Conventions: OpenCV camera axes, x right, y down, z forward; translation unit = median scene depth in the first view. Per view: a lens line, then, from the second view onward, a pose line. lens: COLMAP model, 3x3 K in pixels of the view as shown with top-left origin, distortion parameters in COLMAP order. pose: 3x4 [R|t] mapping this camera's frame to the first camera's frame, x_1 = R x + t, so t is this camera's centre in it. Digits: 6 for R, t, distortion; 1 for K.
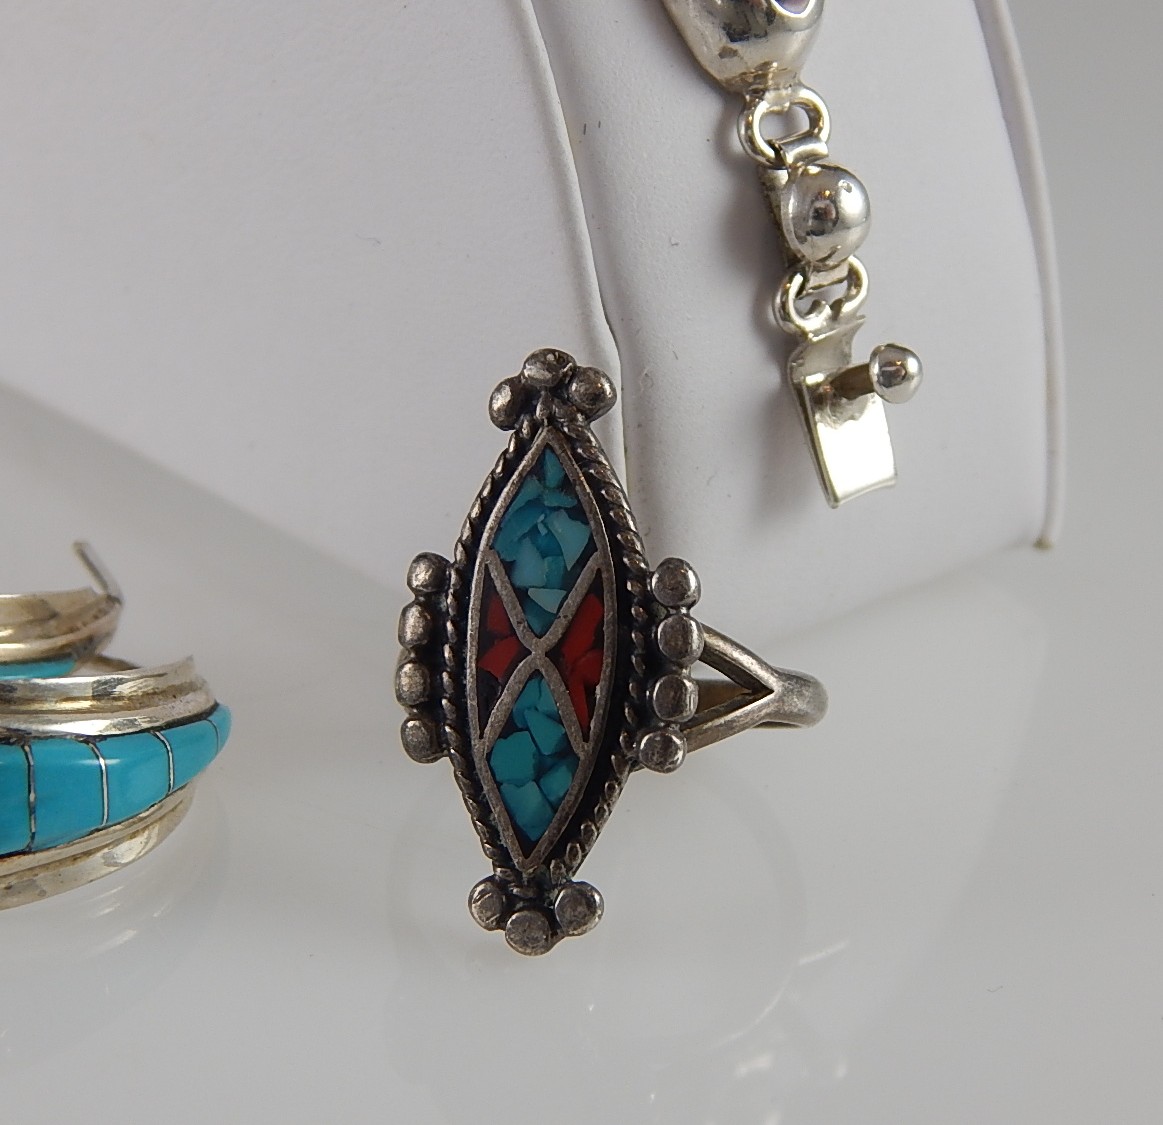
lens RADIAL K [[3613.6, 0, 580.8], [0, 3613.6, 447.3], [0, 0, 1]] dist [-0.117520, -0.928430]
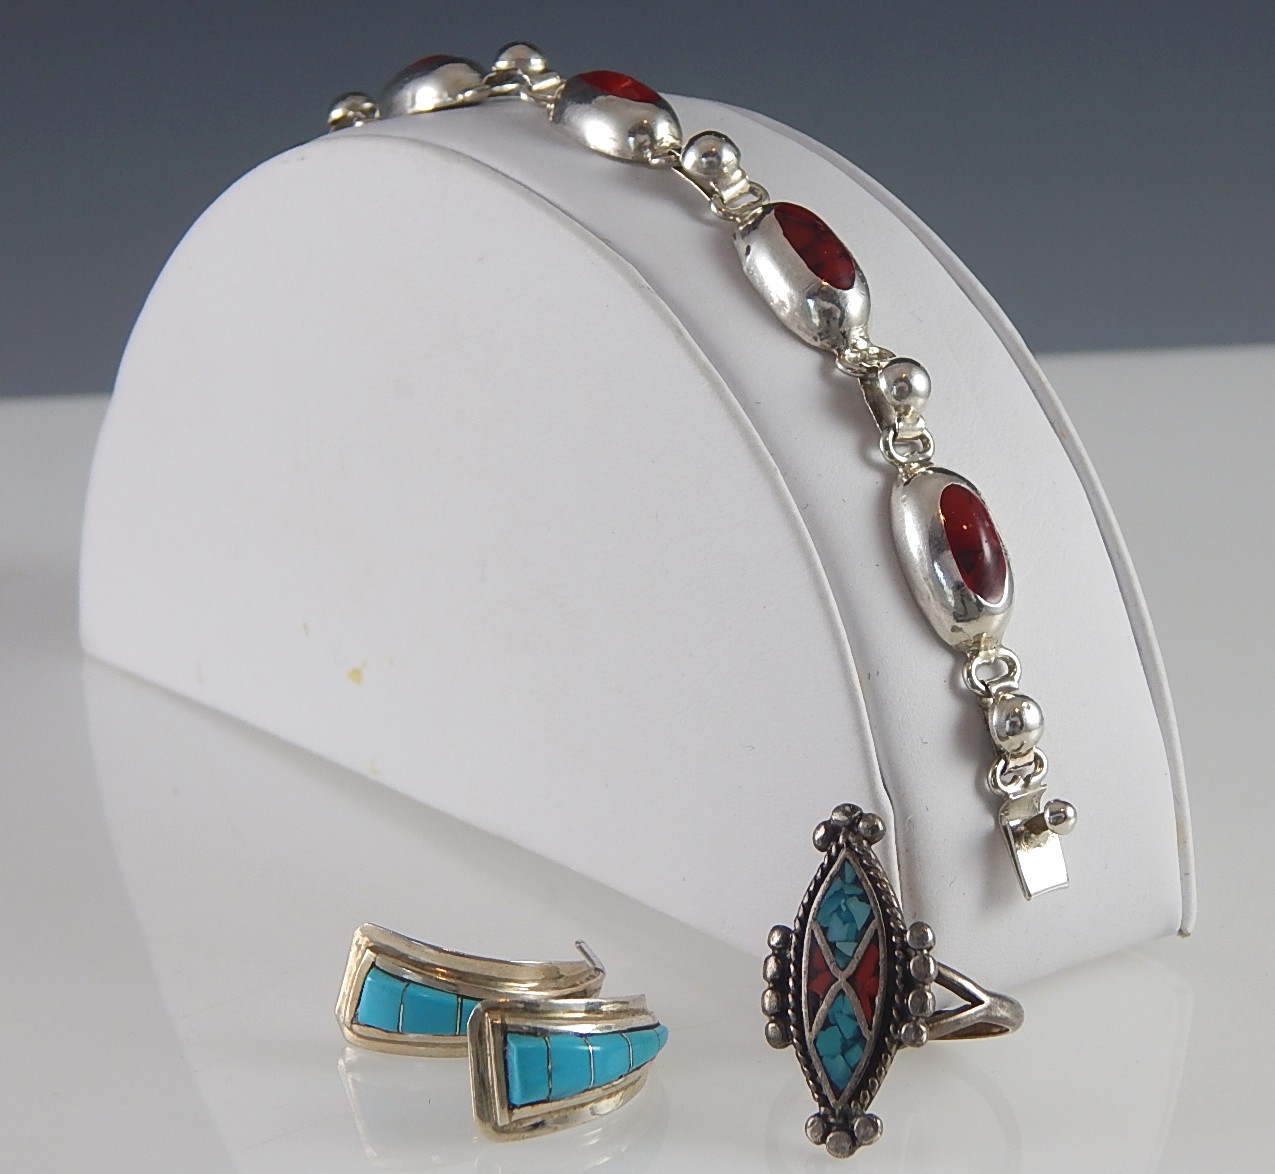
lens RADIAL K [[3605.5, 0, 638.5], [0, 3605.5, 571.2], [0, 0, 1]] dist [-0.156522, 0.223938]
pose [[0.991488, -0.030742, -0.126514, 0.112546], [0.013785, 0.991049, -0.132785, 0.088850], [0.129464, 0.129910, 0.983037, -0.704541]]
